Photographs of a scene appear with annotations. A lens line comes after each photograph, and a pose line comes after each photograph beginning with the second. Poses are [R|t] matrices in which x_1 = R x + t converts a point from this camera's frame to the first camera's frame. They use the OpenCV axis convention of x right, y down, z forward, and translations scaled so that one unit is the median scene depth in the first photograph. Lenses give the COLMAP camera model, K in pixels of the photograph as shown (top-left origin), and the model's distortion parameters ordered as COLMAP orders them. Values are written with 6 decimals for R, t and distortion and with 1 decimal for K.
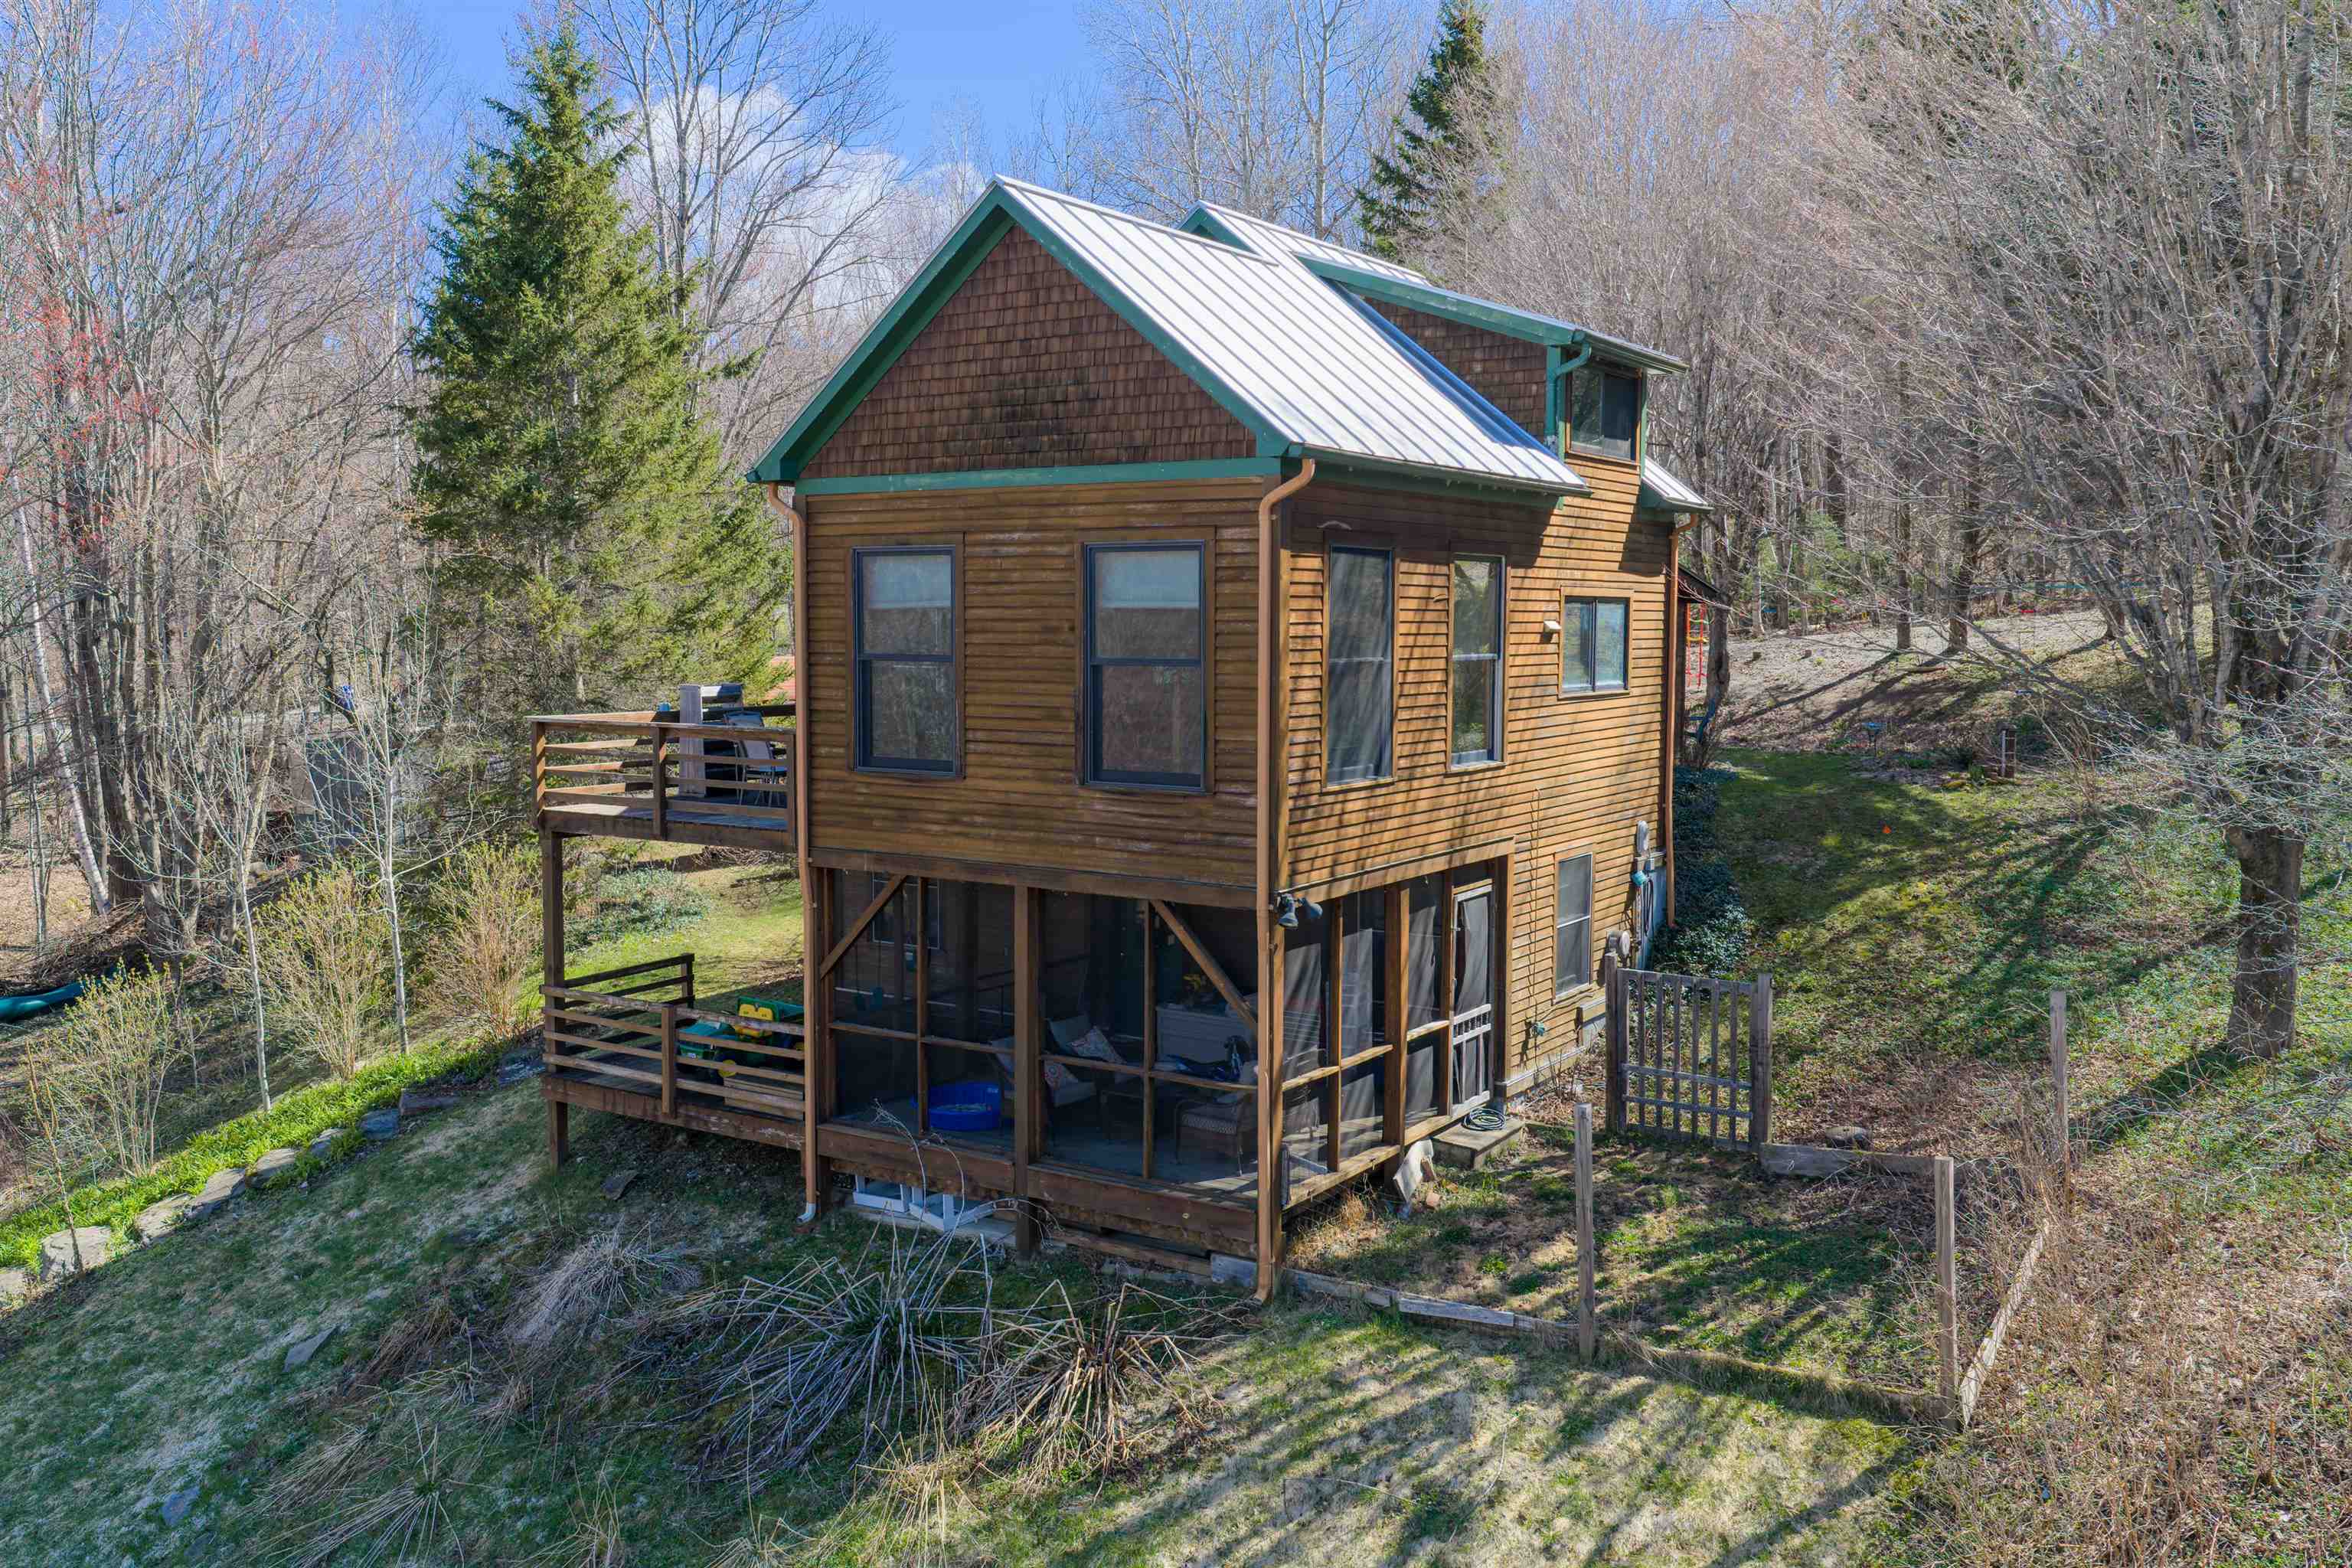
lens RADIAL K [[1949.1, 0, 1175.0], [0, 1949.1, 777.2], [0, 0, 1]] dist [0.024729, -0.041205]
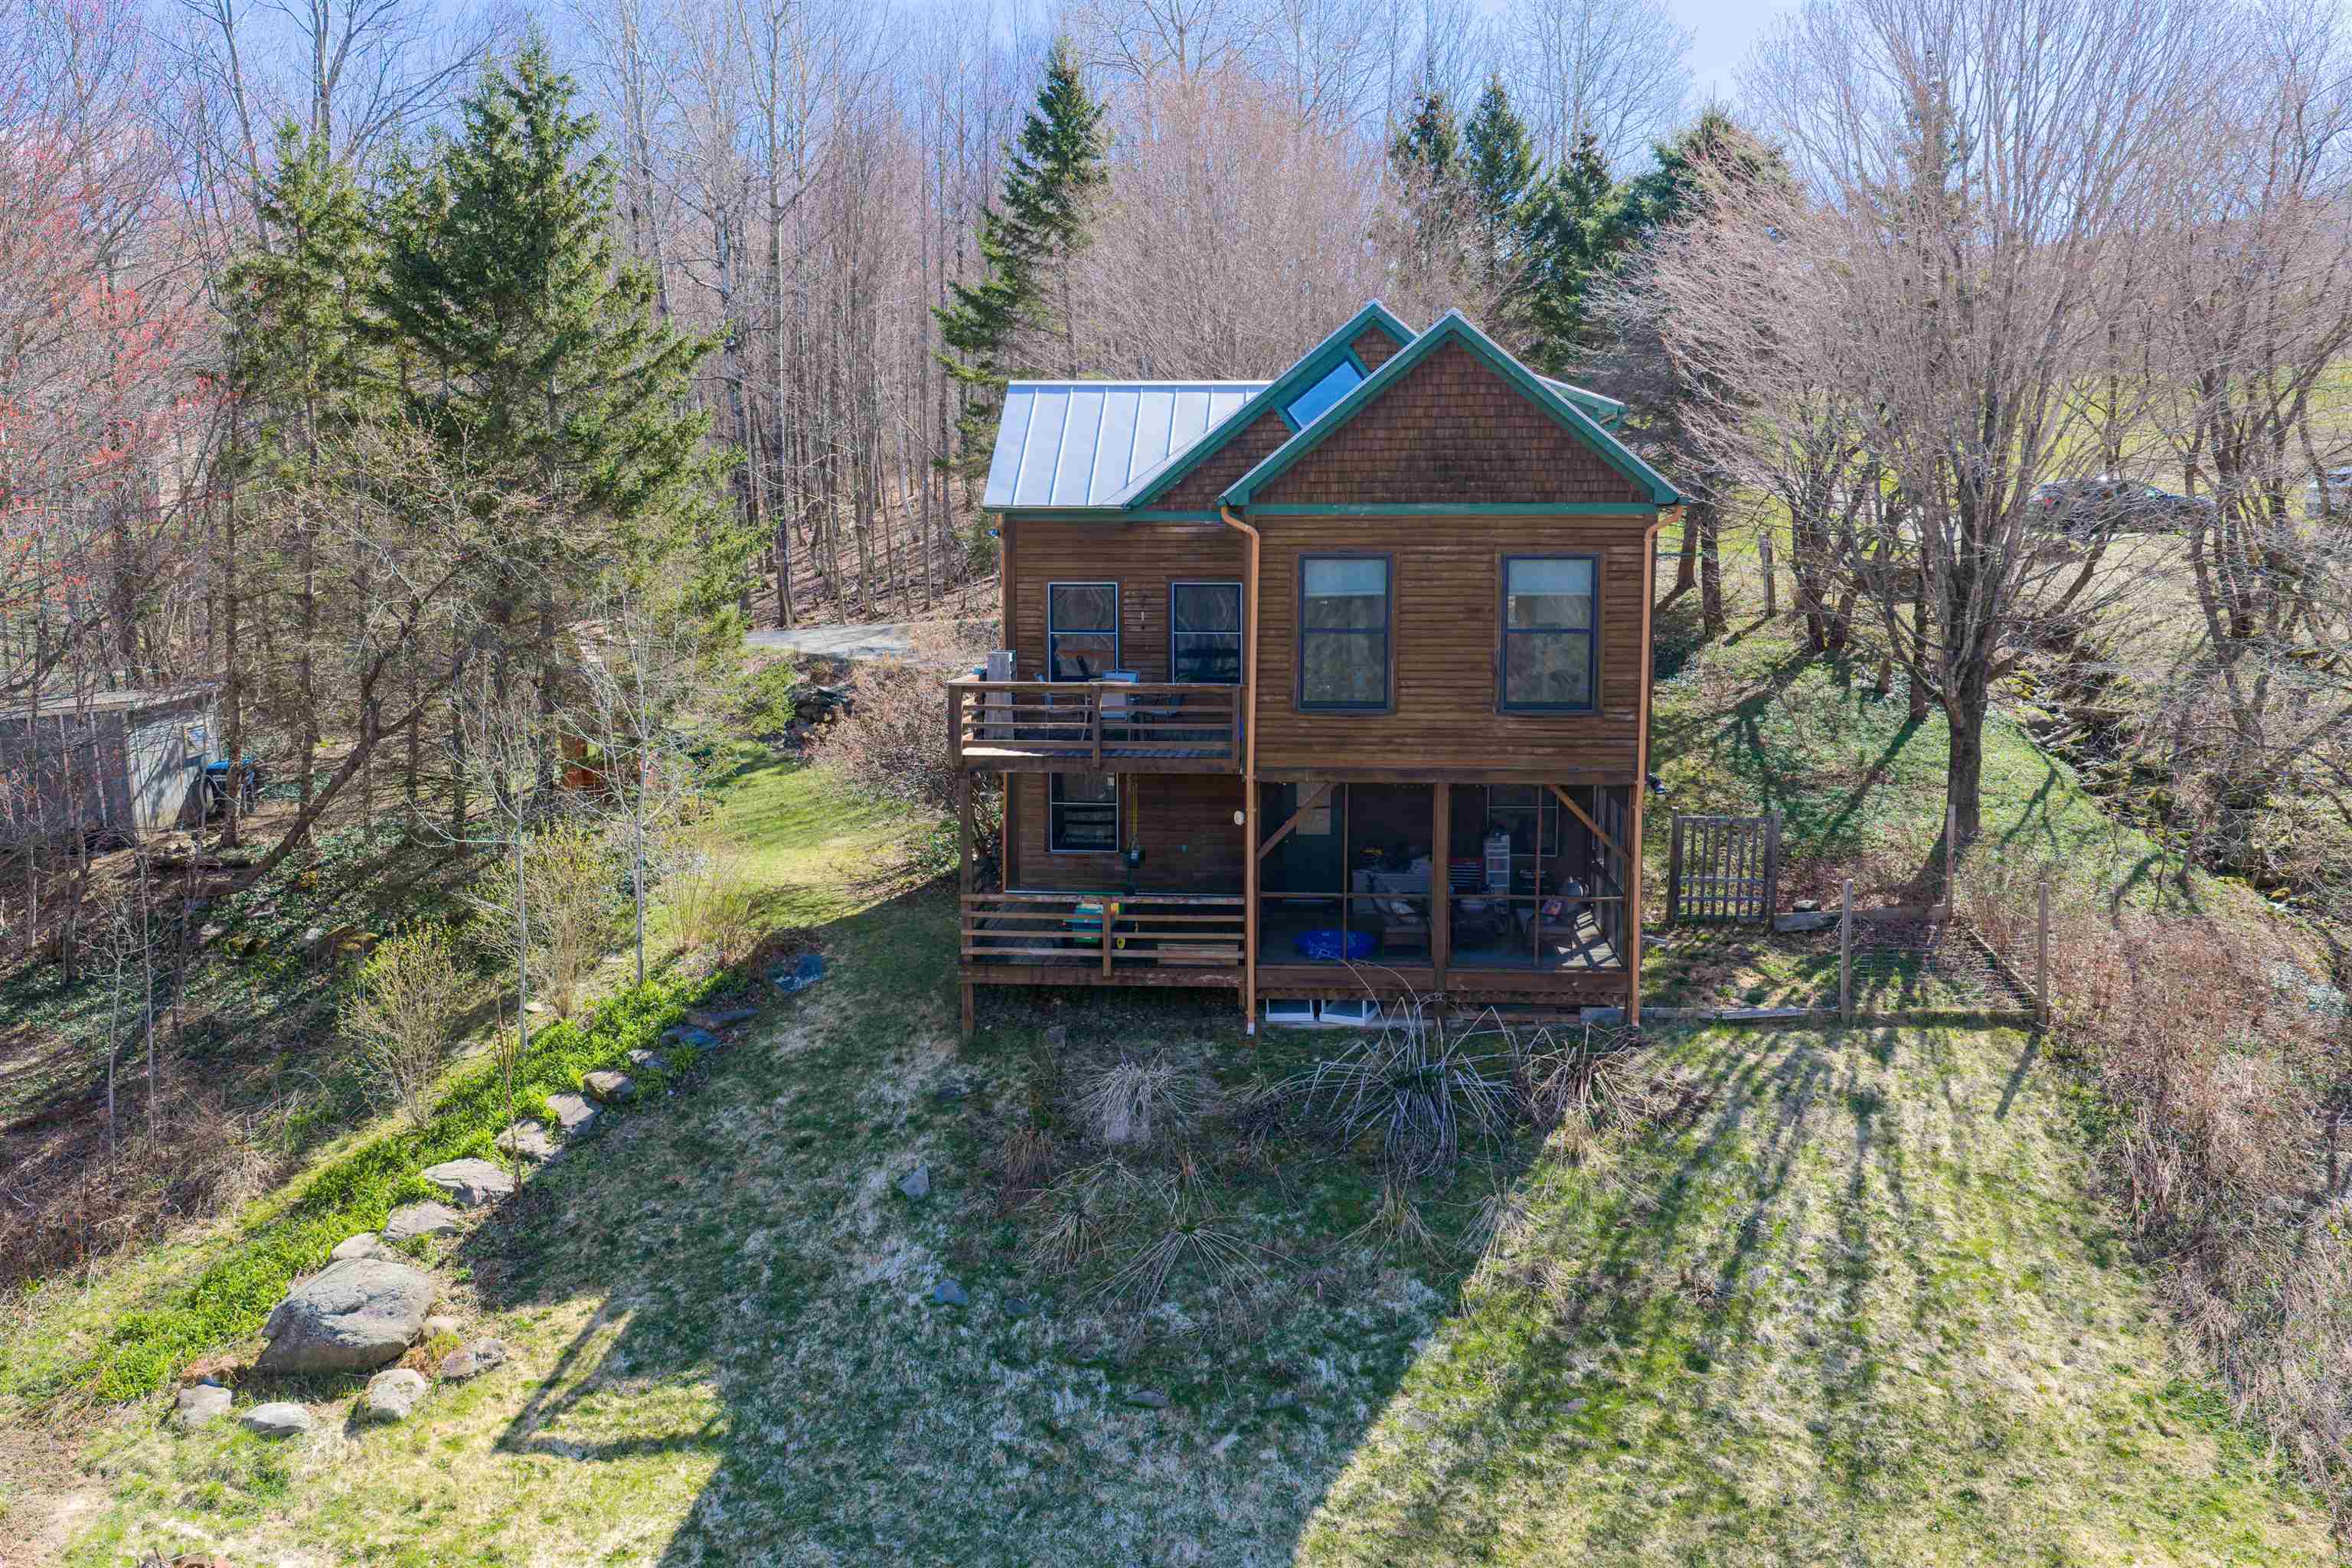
lens RADIAL K [[1949.1, 0, 1181.2], [0, 1949.1, 781.0], [0, 0, 1]] dist [0.024729, -0.041205]
pose [[0.874402, -0.059412, 0.481550, -0.991540], [0.041566, 0.997999, 0.047653, -0.025421], [-0.483418, -0.021651, 0.875122, -0.212758]]
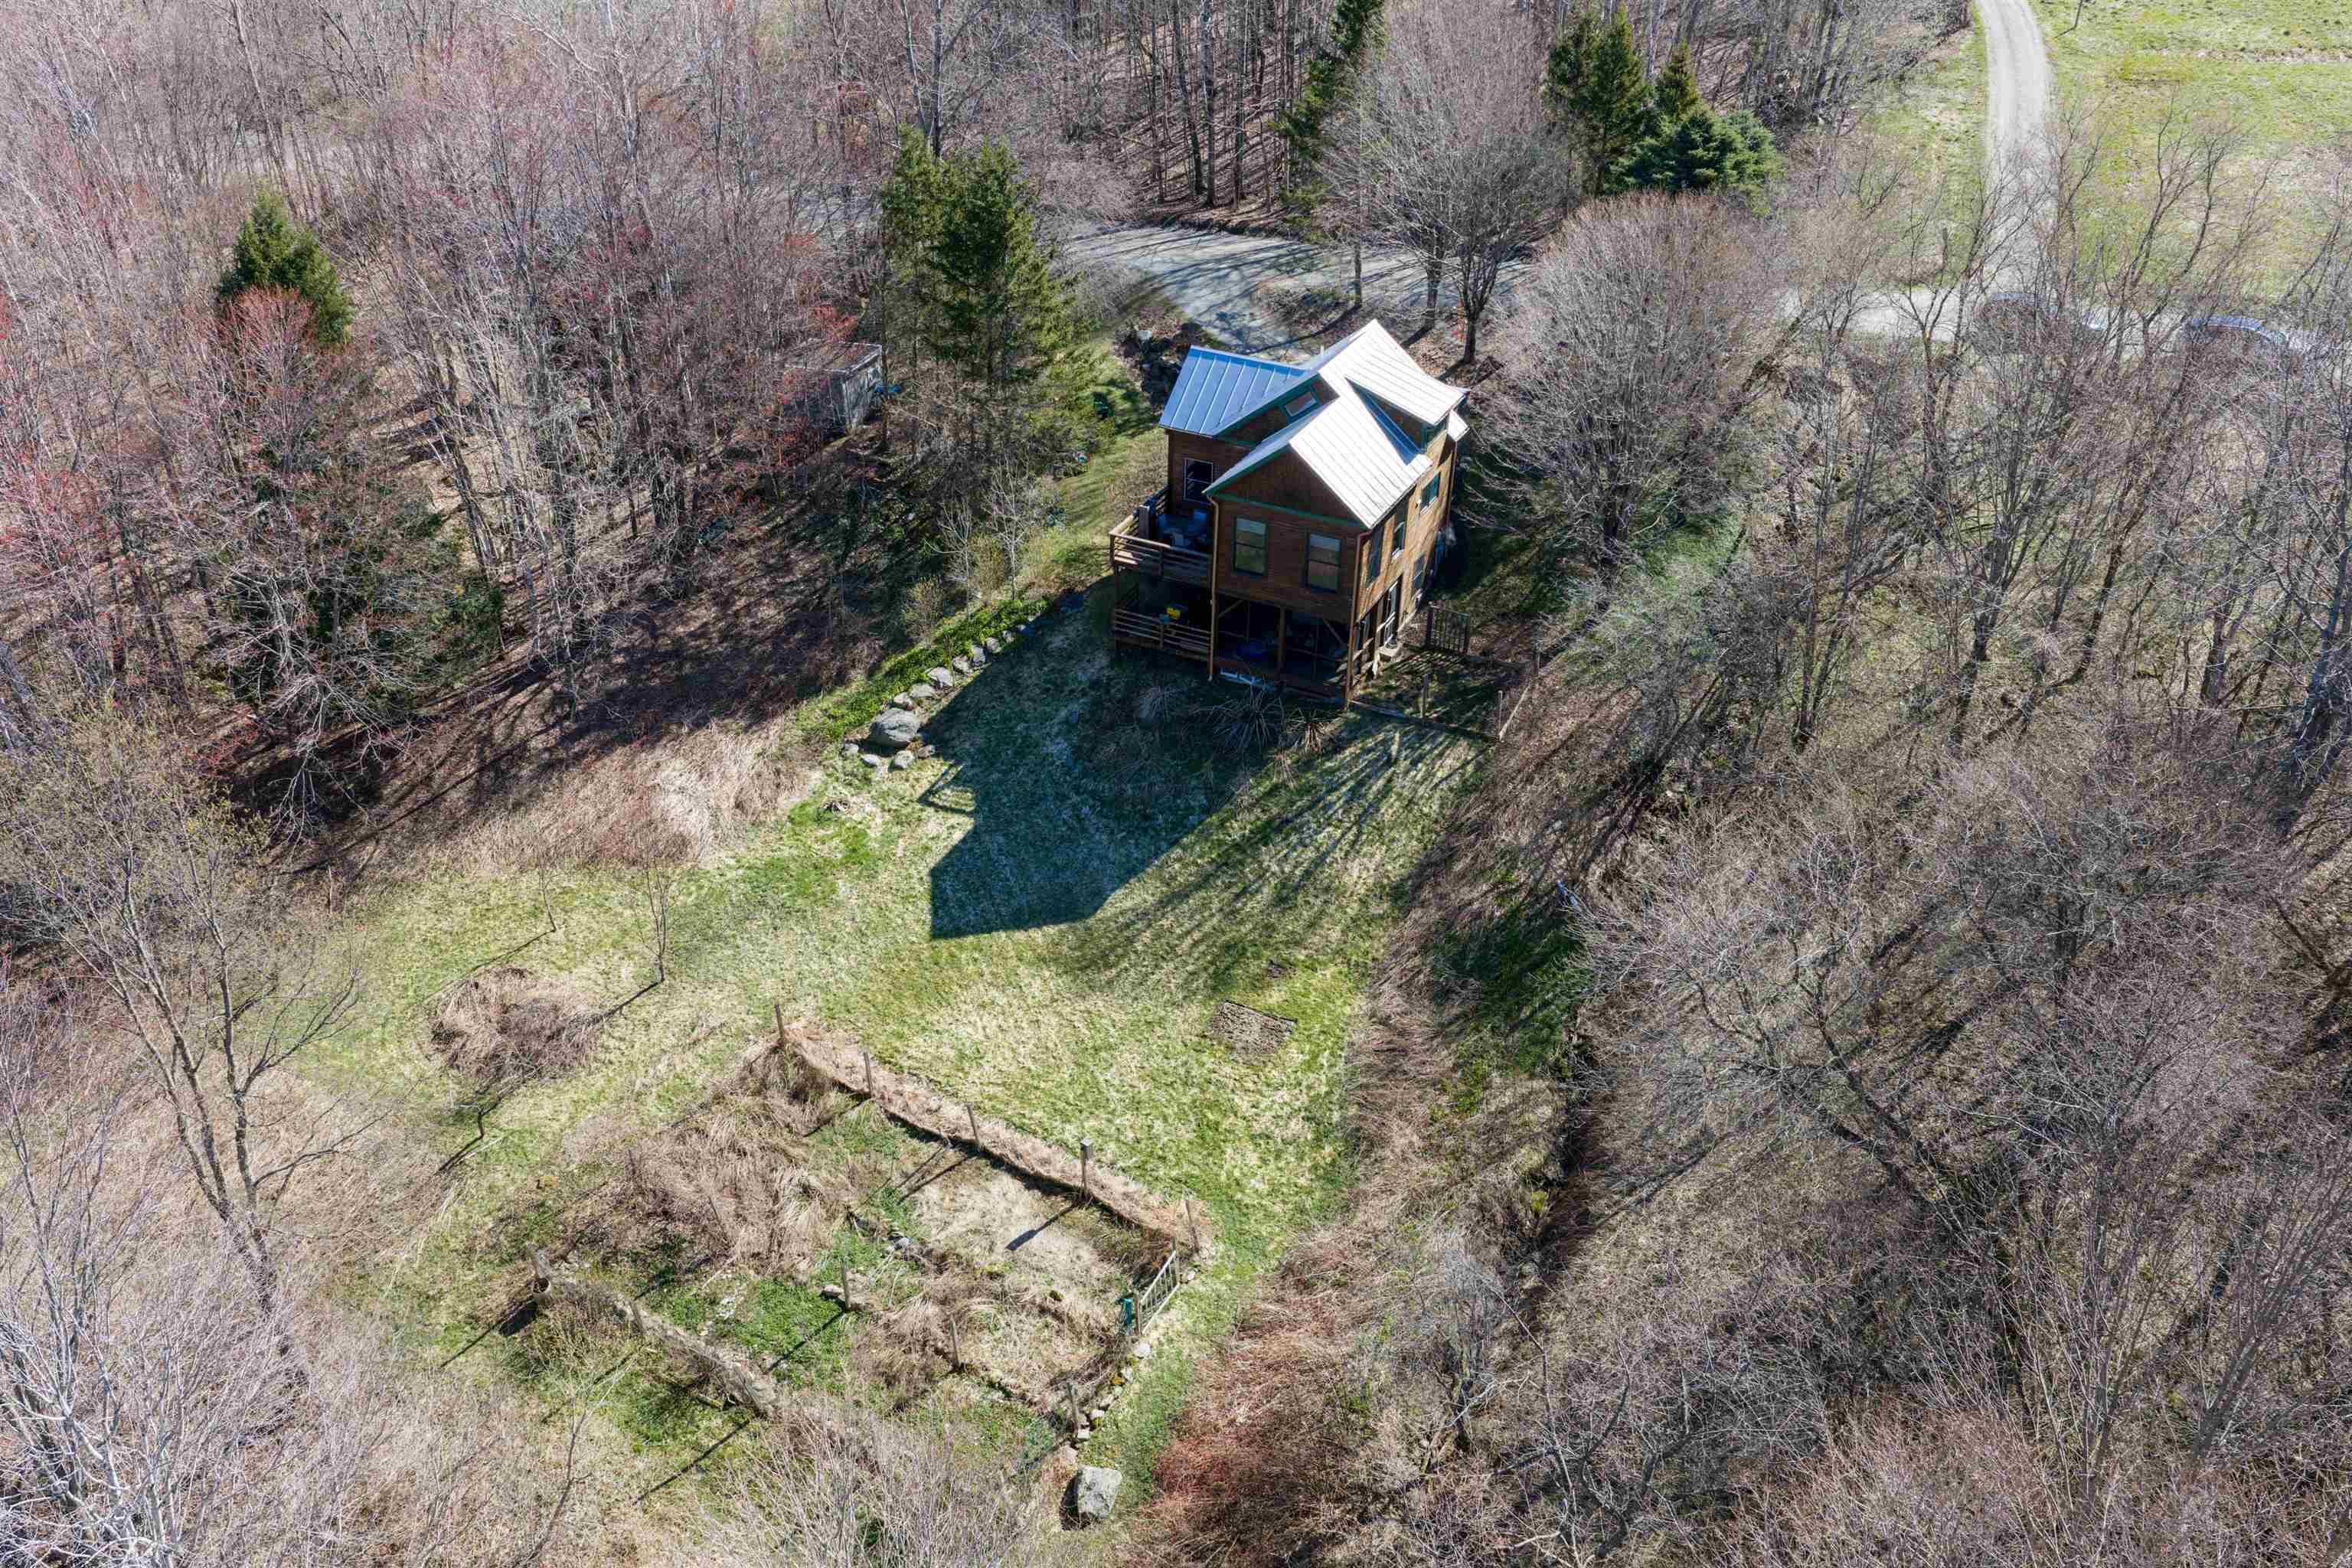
lens RADIAL K [[1949.1, 0, 1175.9], [0, 1949.1, 789.9], [0, 0, 1]] dist [0.024729, -0.041205]
pose [[0.991001, -0.052496, 0.123133, -0.792148], [-0.011232, 0.884032, 0.467291, -1.440305], [-0.133385, -0.464468, 0.875487, -2.533336]]
